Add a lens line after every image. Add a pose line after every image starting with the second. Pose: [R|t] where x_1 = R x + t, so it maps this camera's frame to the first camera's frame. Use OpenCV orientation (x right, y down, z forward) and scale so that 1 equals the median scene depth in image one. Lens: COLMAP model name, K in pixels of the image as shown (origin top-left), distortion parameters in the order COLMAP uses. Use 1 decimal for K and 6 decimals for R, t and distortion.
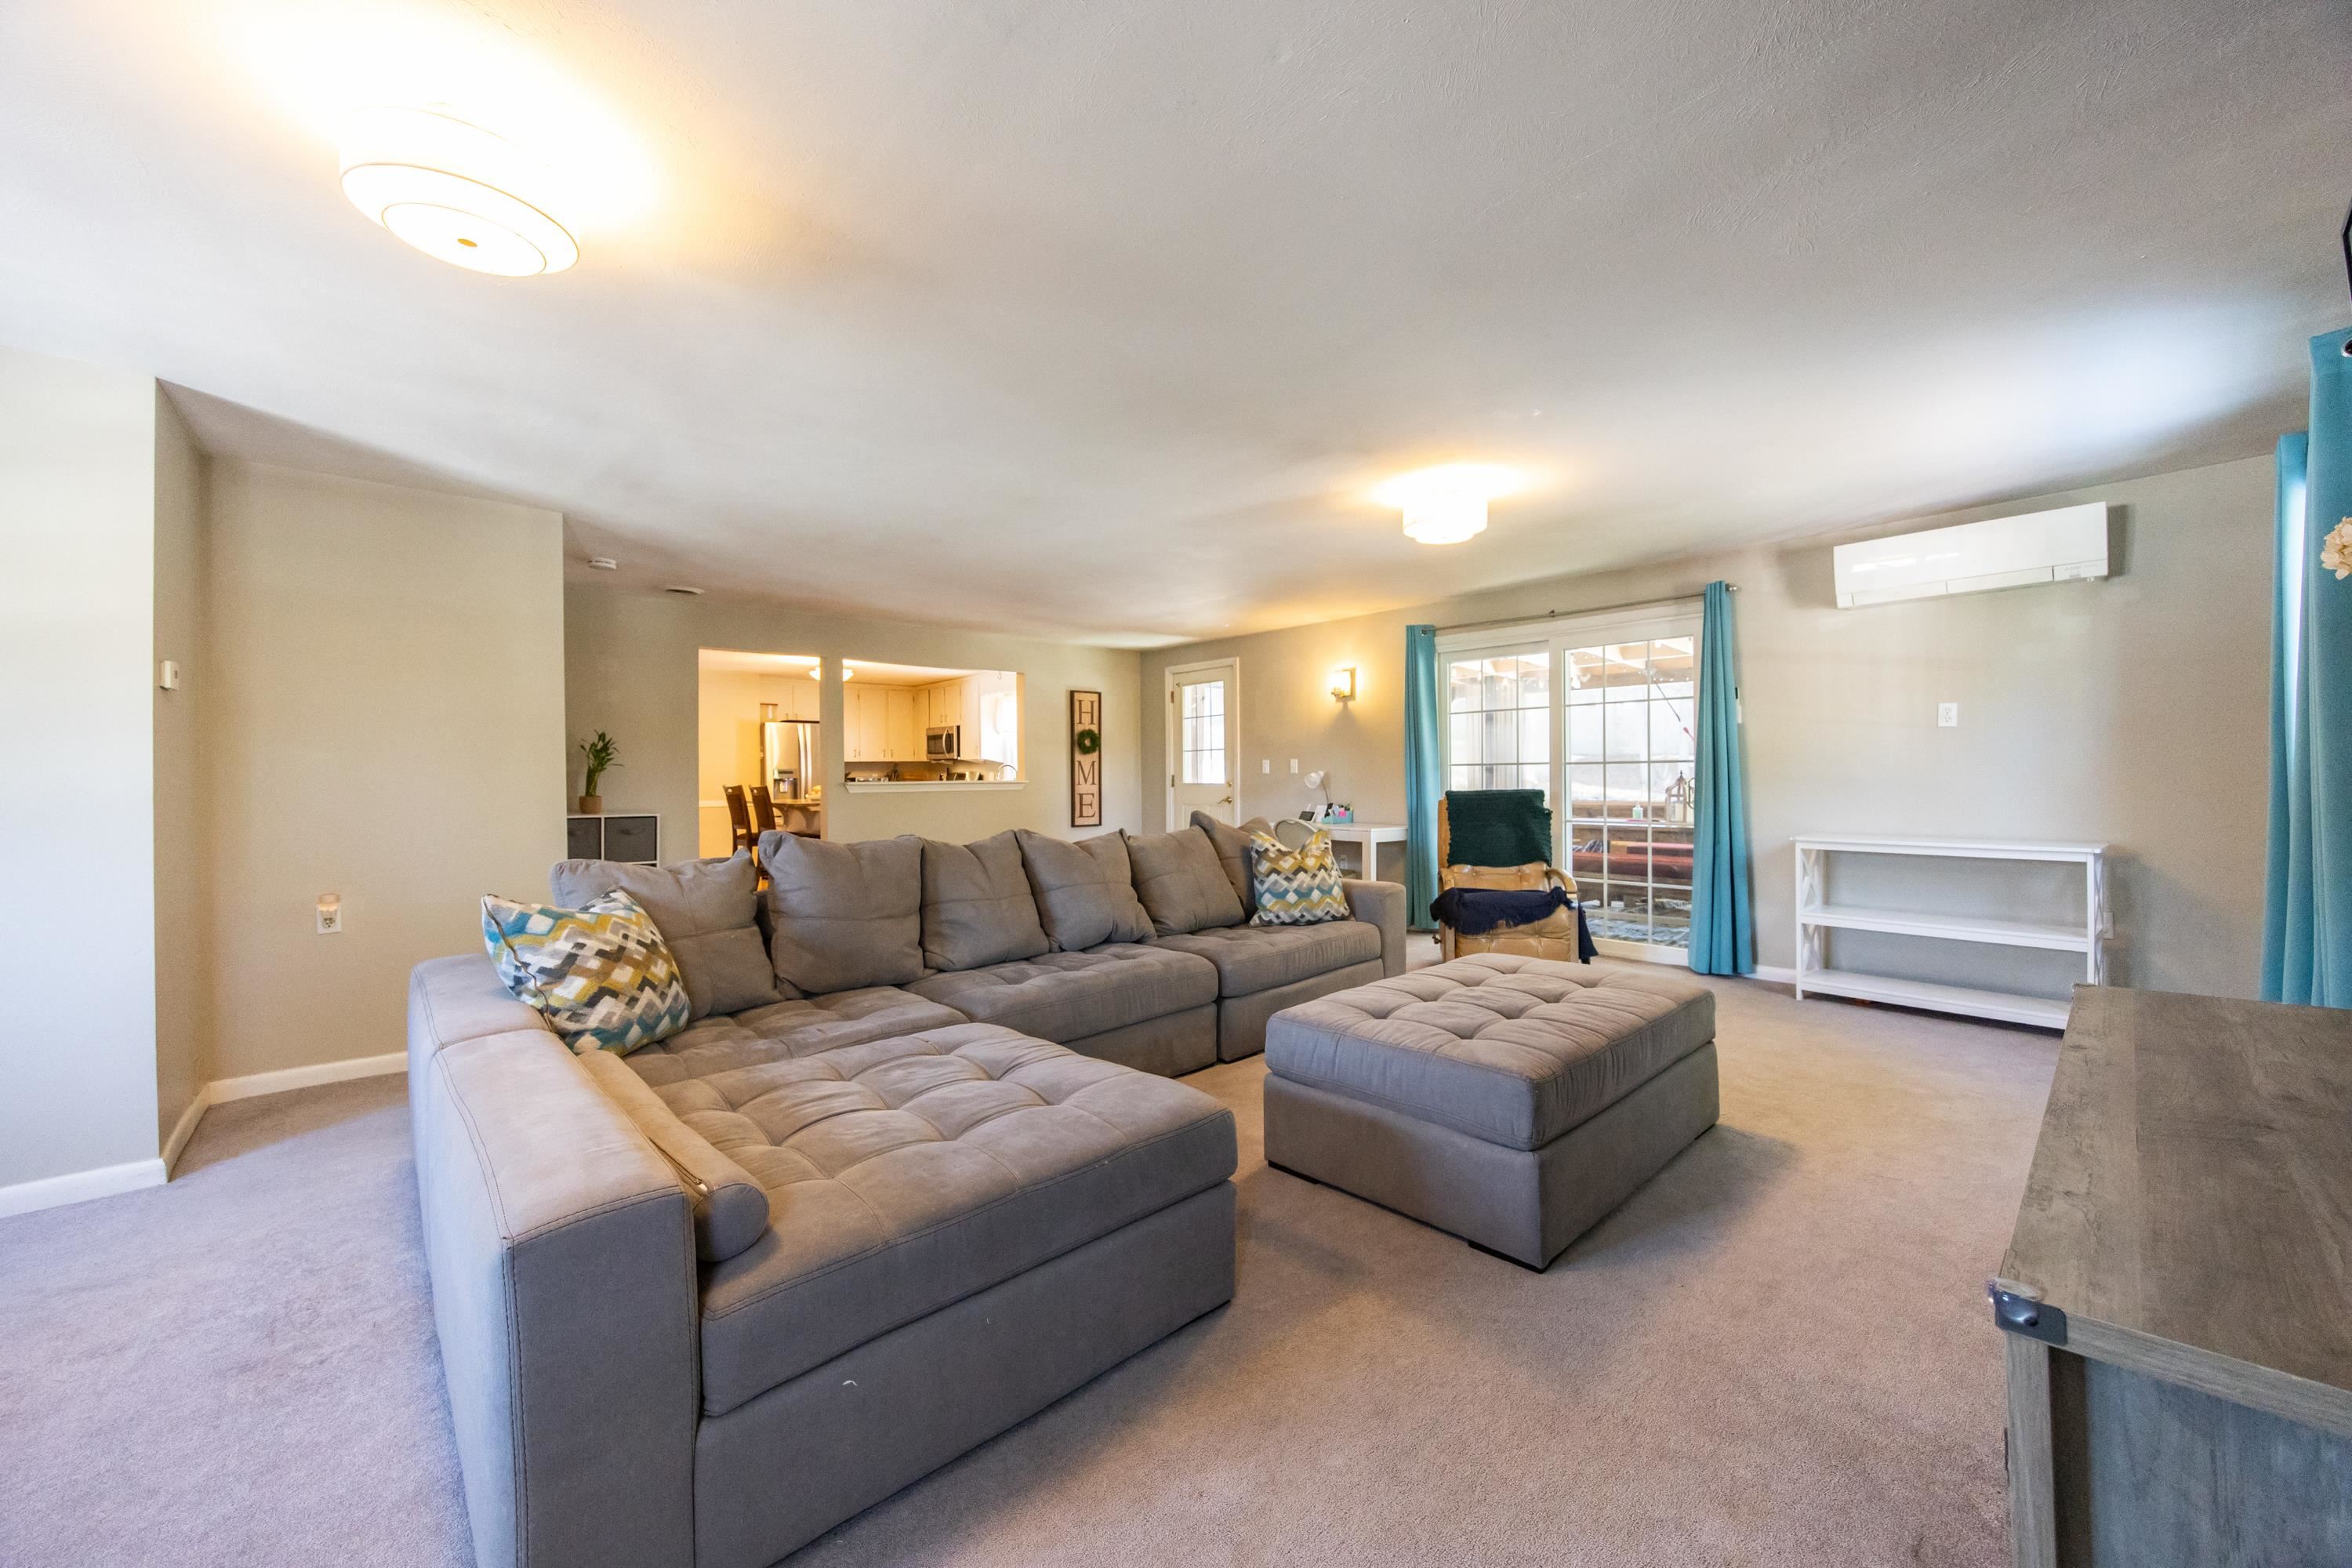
lens RADIAL K [[903.7, 0, 1181.9], [0, 903.7, 783.1], [0, 0, 1]] dist [-0.000177, -0.000028]
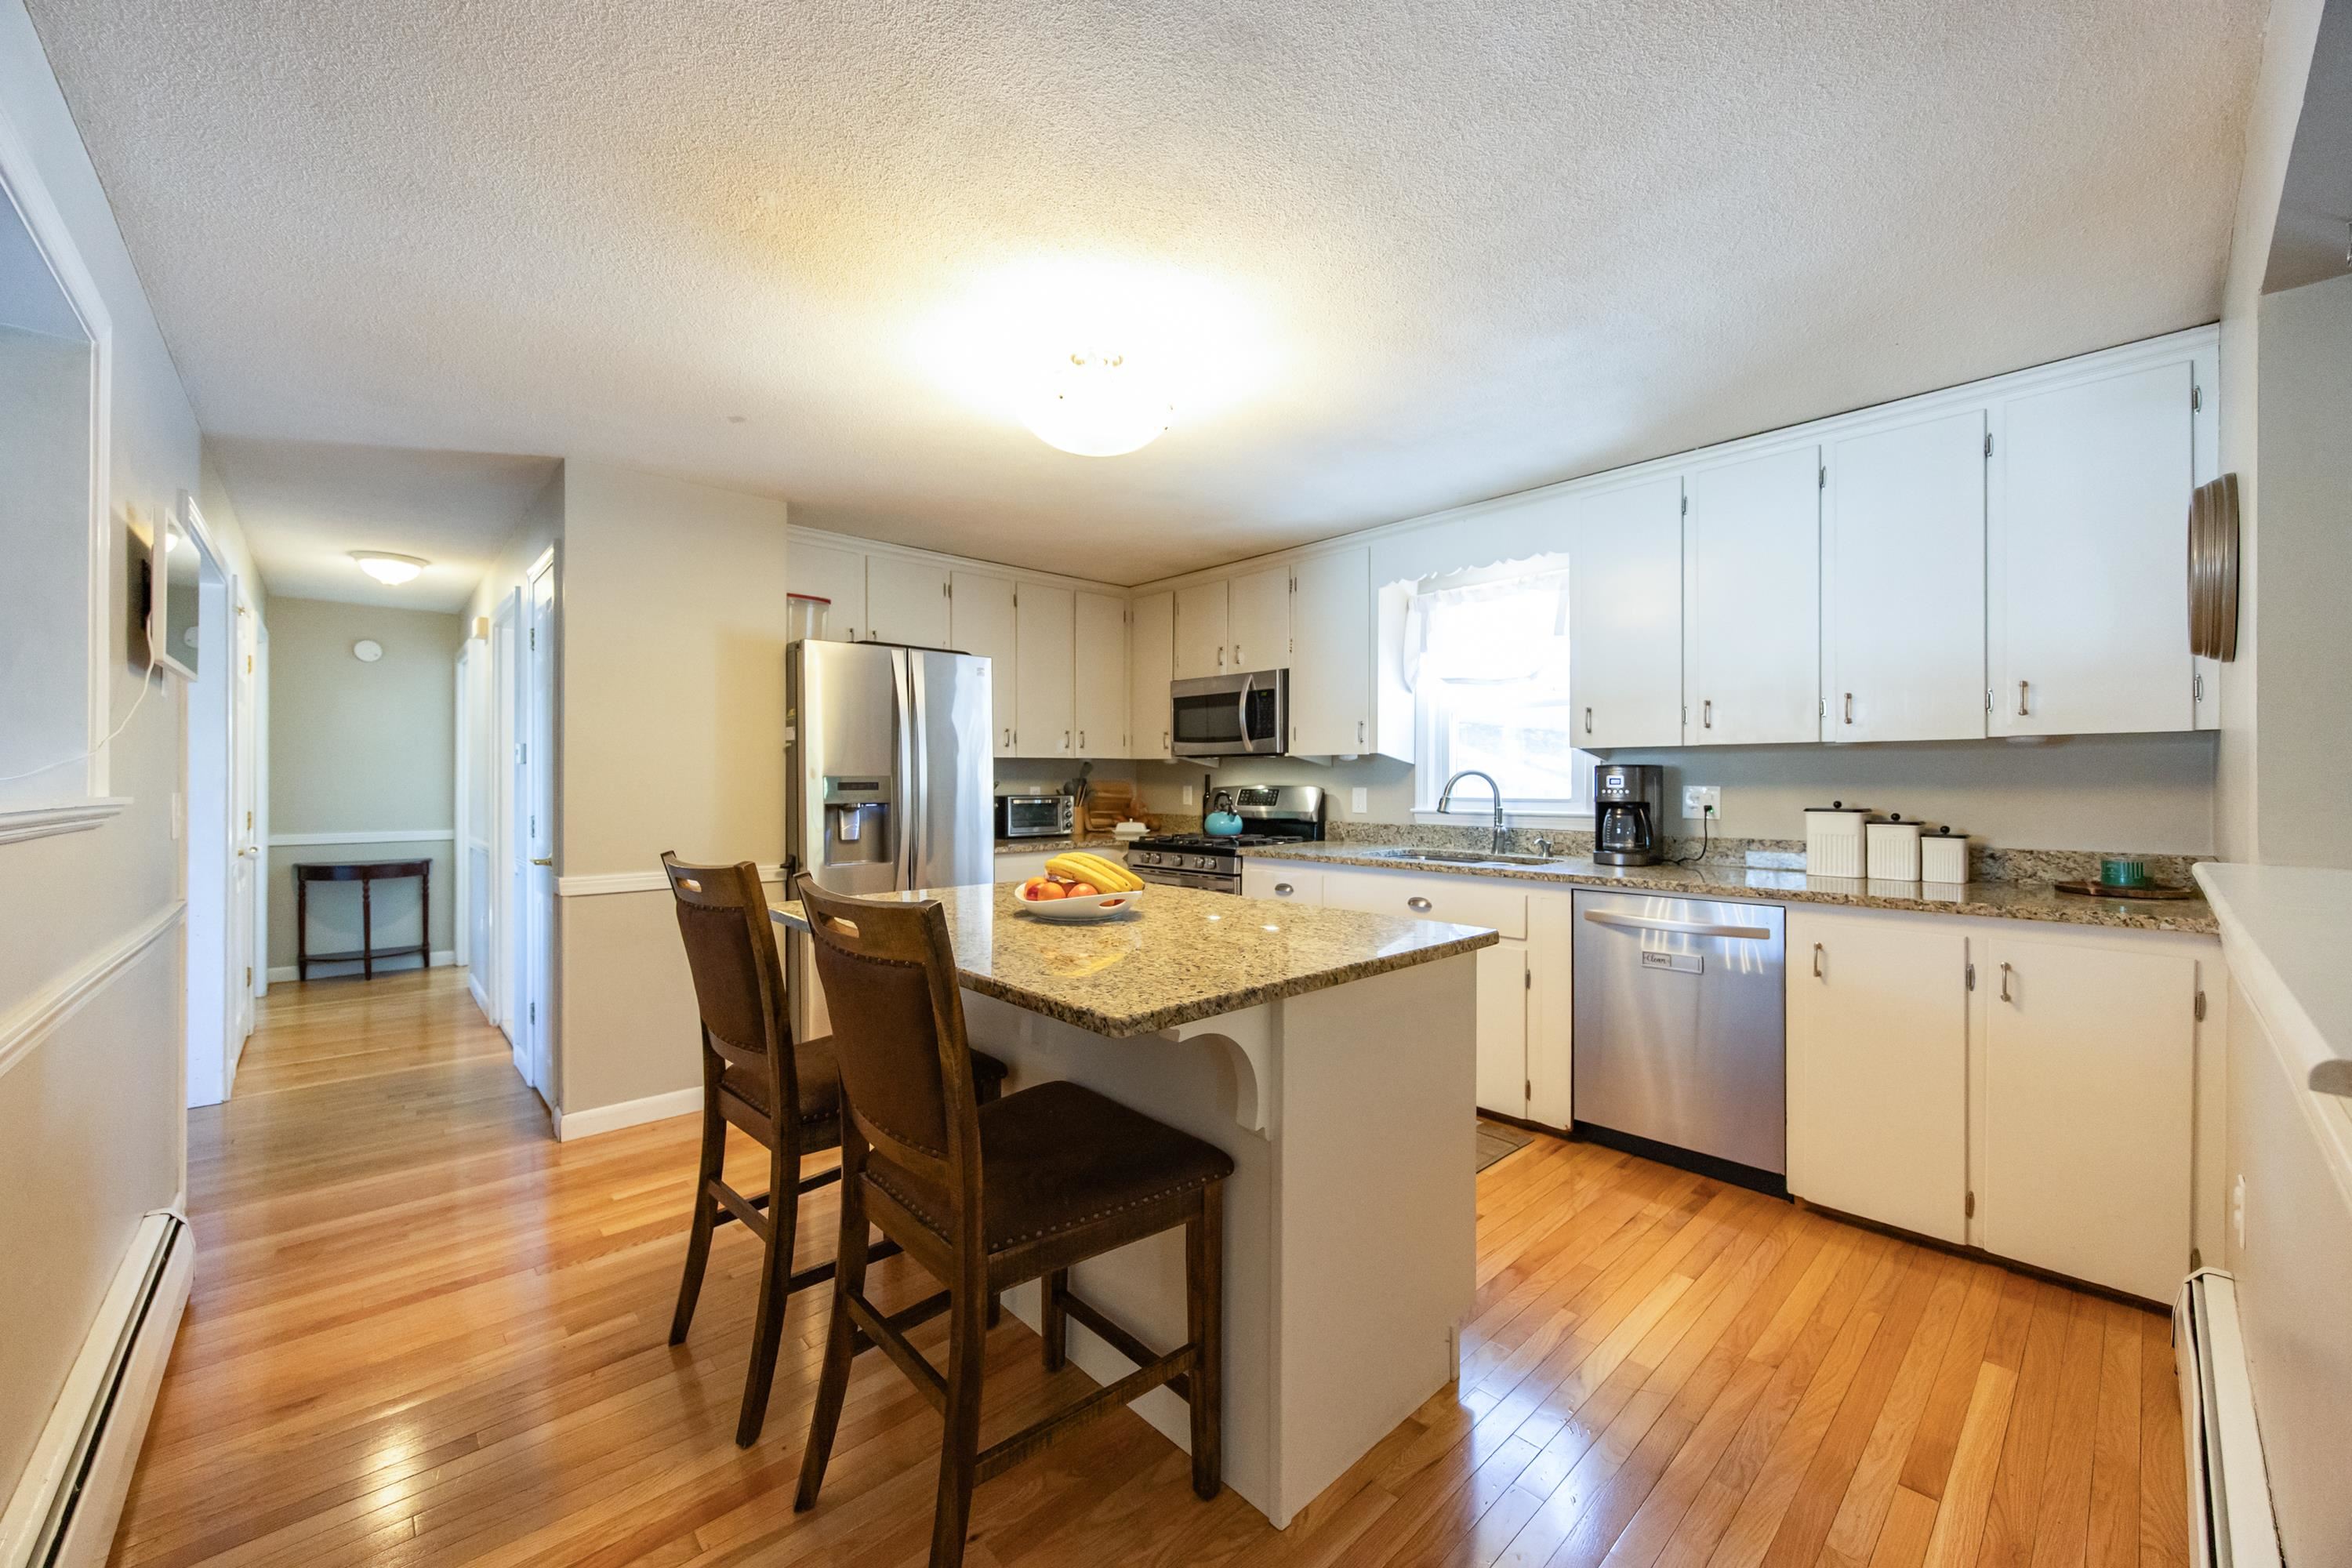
lens RADIAL K [[903.7, 0, 1176.3], [0, 903.7, 783.7], [0, 0, 1]] dist [-0.000177, -0.000028]
pose [[0.999783, 0.009481, 0.018567, -0.516535], [-0.009468, 0.999955, -0.000779, -0.021575], [-0.018573, 0.000603, 0.999827, 1.037531]]
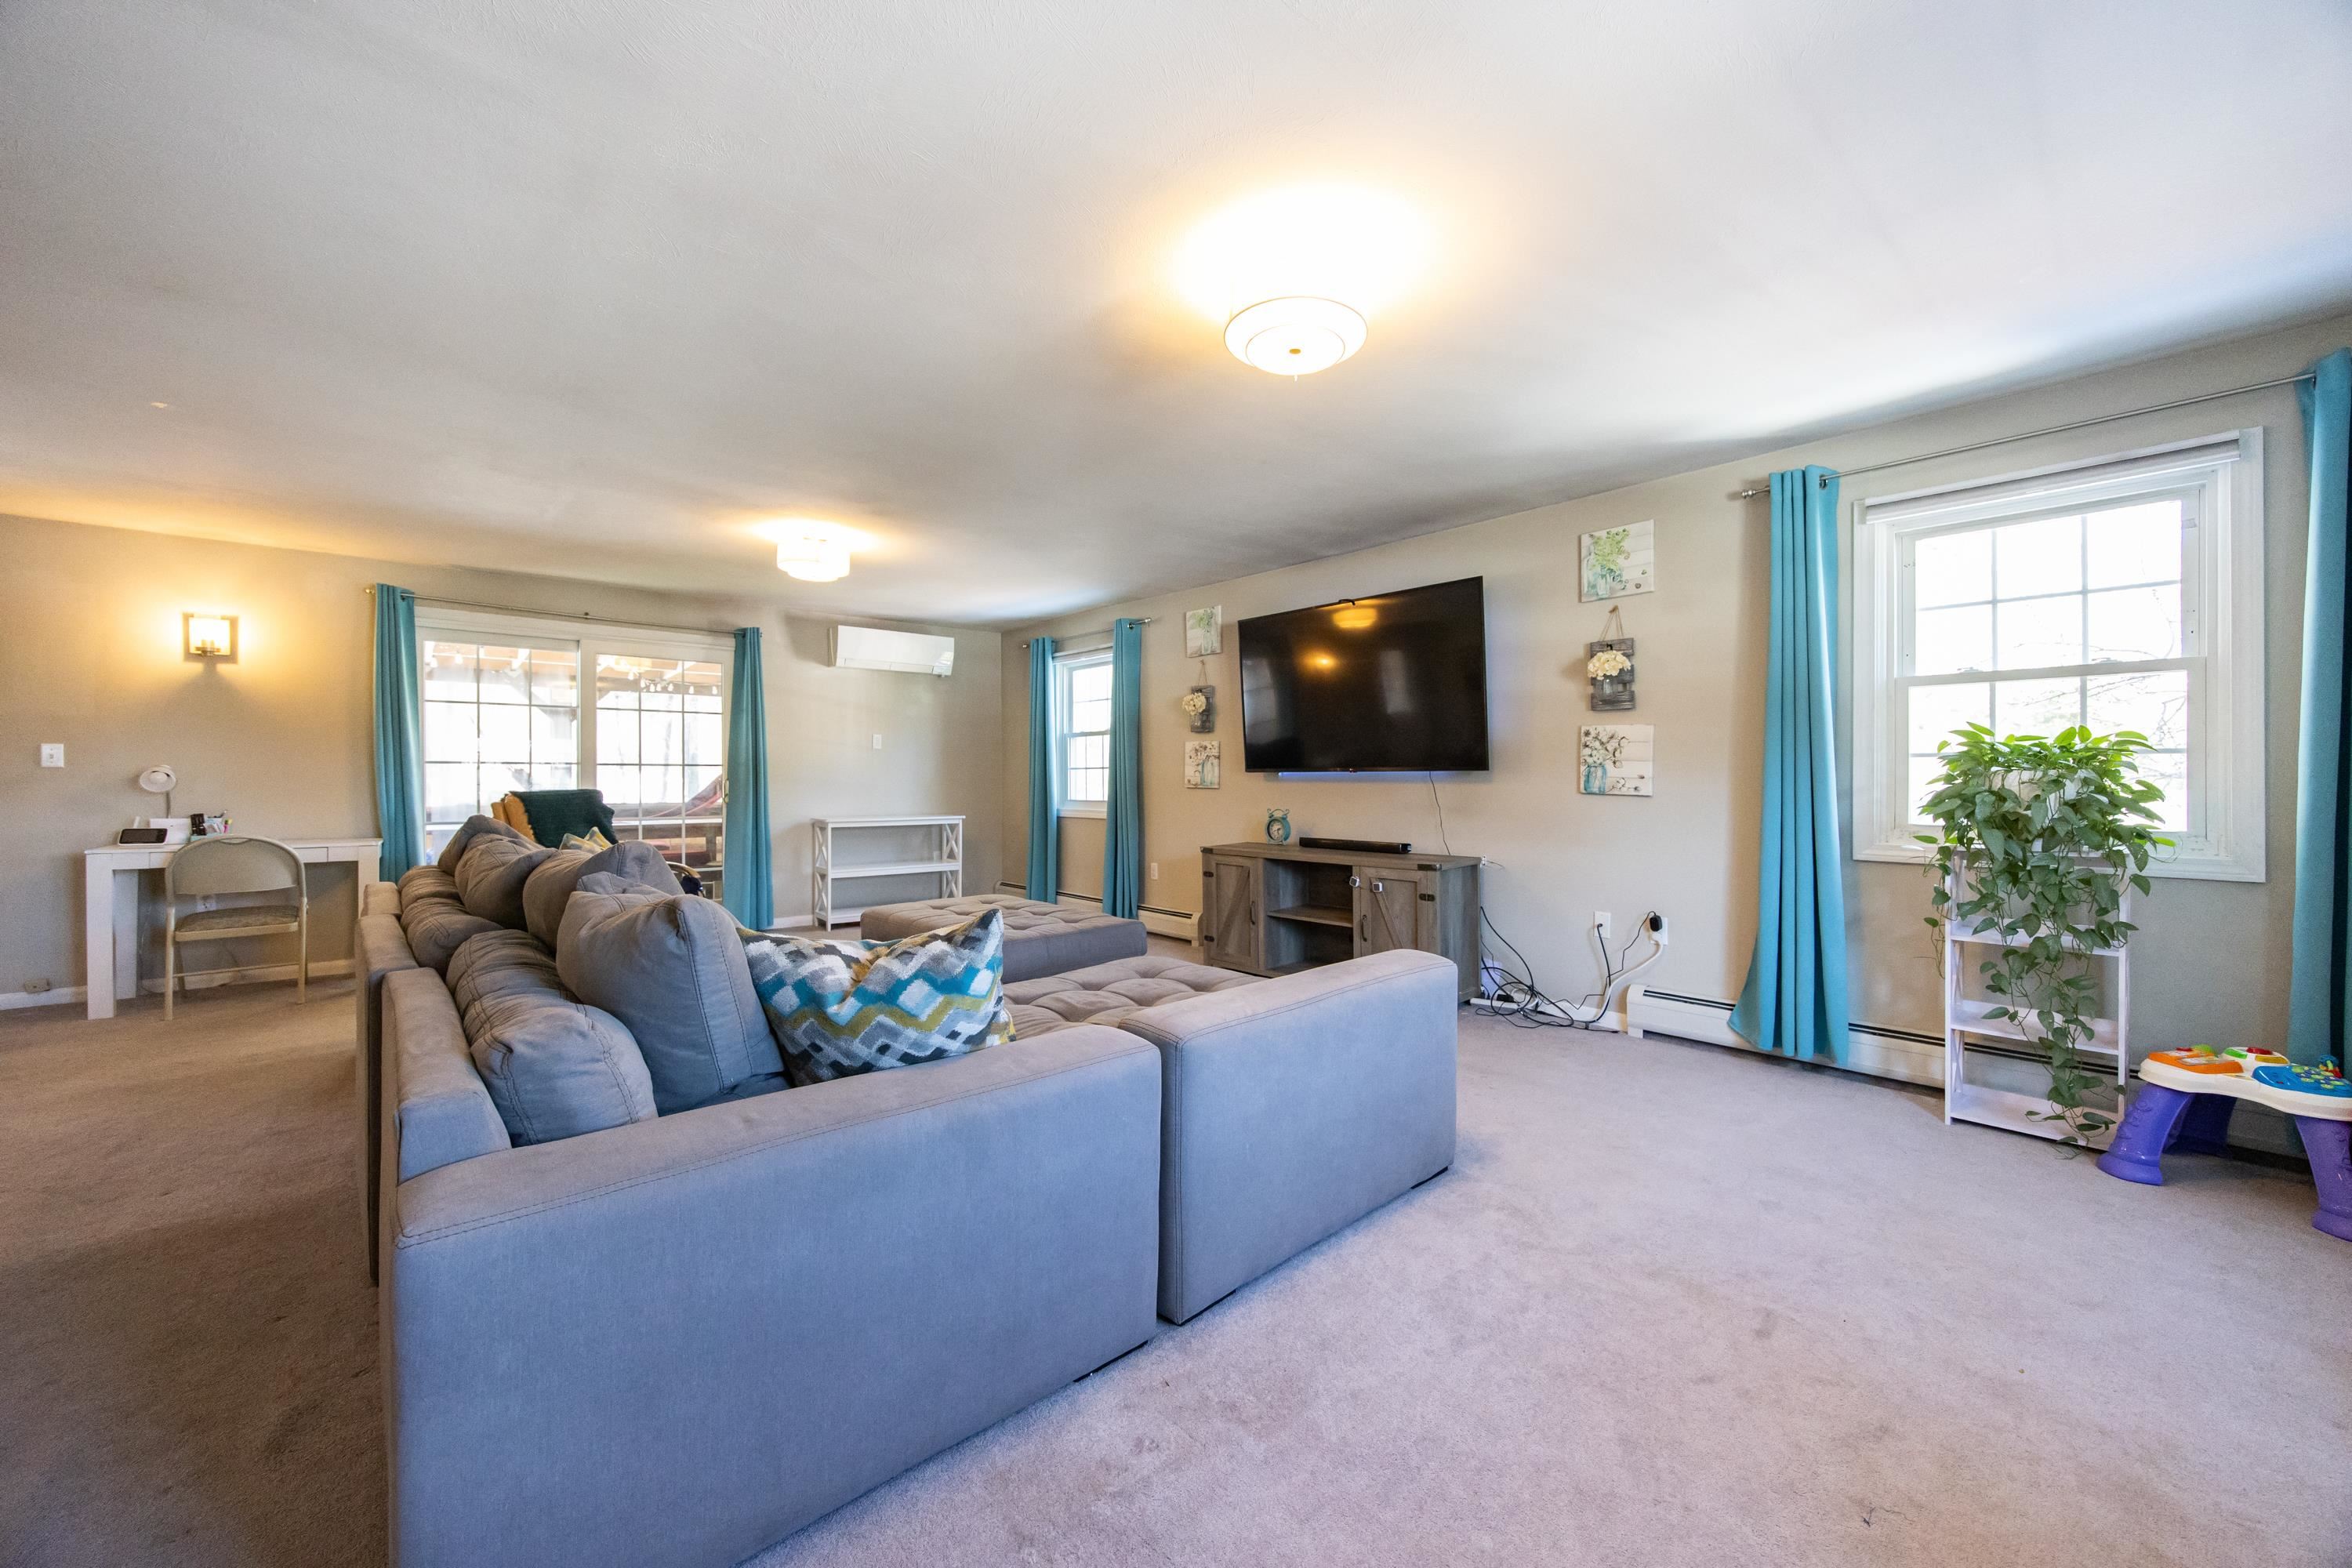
lens RADIAL K [[903.7, 0, 1171.8], [0, 903.7, 775.4], [0, 0, 1]] dist [-0.000177, -0.000028]
pose [[-0.004457, 0.005810, 0.999973, -0.544953], [-0.001580, 0.999982, -0.005818, -0.003461], [-0.999989, -0.001606, -0.004448, 0.310689]]
